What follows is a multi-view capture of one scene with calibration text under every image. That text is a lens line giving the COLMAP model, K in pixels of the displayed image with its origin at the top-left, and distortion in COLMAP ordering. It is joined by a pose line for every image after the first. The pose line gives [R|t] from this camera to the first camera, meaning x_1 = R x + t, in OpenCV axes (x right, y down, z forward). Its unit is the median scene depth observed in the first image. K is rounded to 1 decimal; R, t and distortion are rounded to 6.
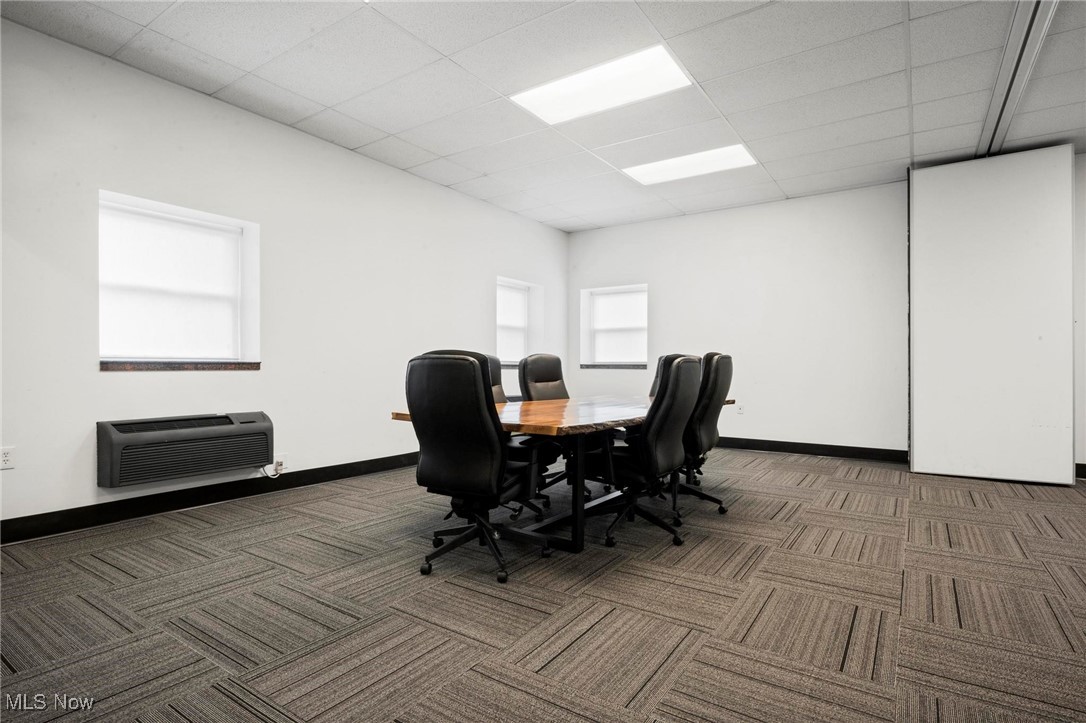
lens RADIAL K [[558.0, 0, 543.0], [0, 558.0, 361.5], [0, 0, 1]] dist [-0.004568, -0.000325]
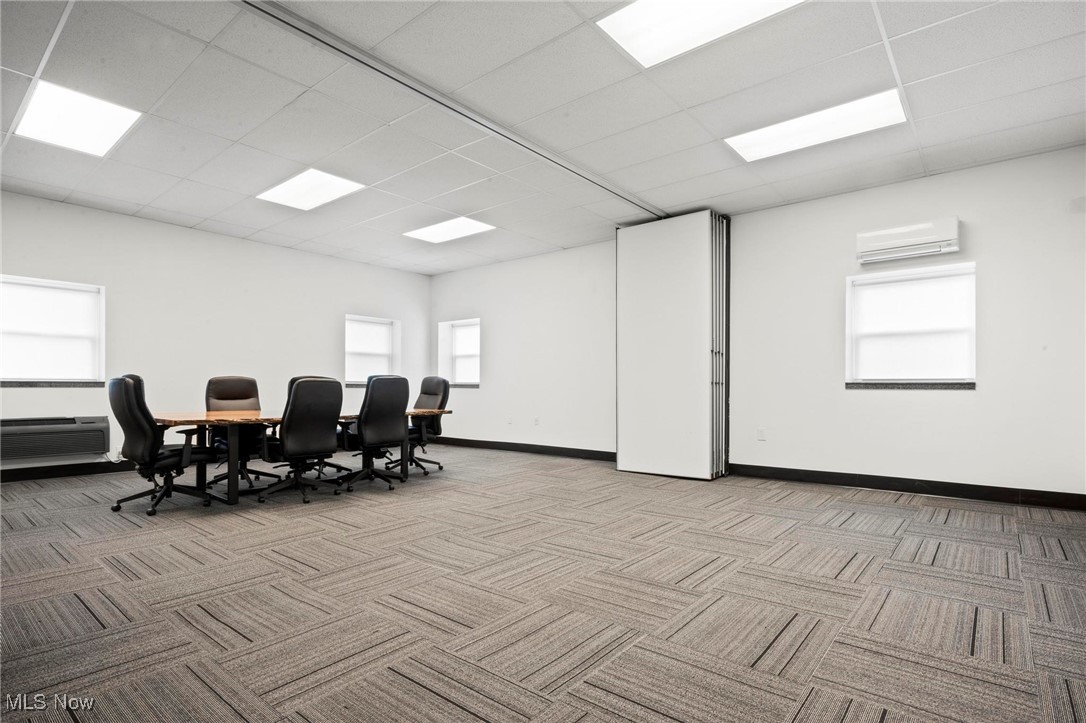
lens RADIAL K [[550.2, 0, 542.9], [0, 550.2, 379.8], [0, 0, 1]] dist [0.001513, 0.000128]
pose [[0.995241, -0.000157, -0.097443, 0.744445], [-0.000342, 0.999987, -0.005105, 0.002570], [0.097443, 0.005114, 0.995228, -0.303186]]
